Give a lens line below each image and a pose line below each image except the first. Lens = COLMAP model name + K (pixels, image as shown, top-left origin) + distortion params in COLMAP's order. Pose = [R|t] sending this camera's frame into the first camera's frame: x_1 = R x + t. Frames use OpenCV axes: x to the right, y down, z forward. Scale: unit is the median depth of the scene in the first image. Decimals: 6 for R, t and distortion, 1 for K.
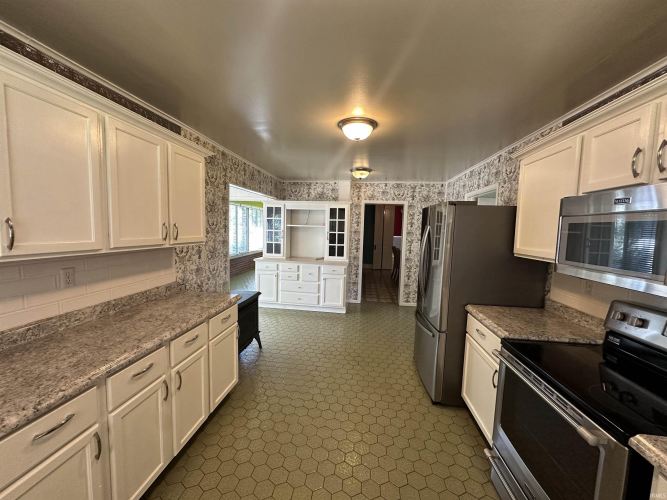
lens RADIAL K [[265.1, 0, 333.1], [0, 265.1, 249.9], [0, 0, 1]] dist [-0.001498, -0.000081]
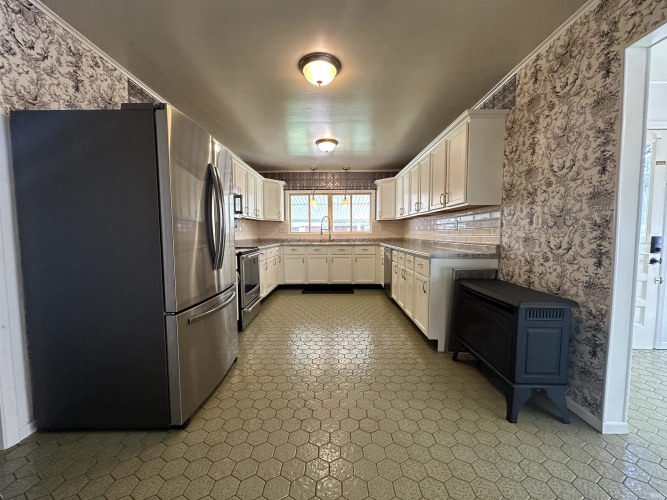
lens RADIAL K [[265.1, 0, 332.9], [0, 265.1, 250.5], [0, 0, 1]] dist [-0.001498, -0.000081]
pose [[-0.992897, -0.019627, -0.117344, 0.112523], [-0.036998, 0.988332, 0.147753, 0.015659], [0.113075, 0.151045, -0.982038, 1.583920]]
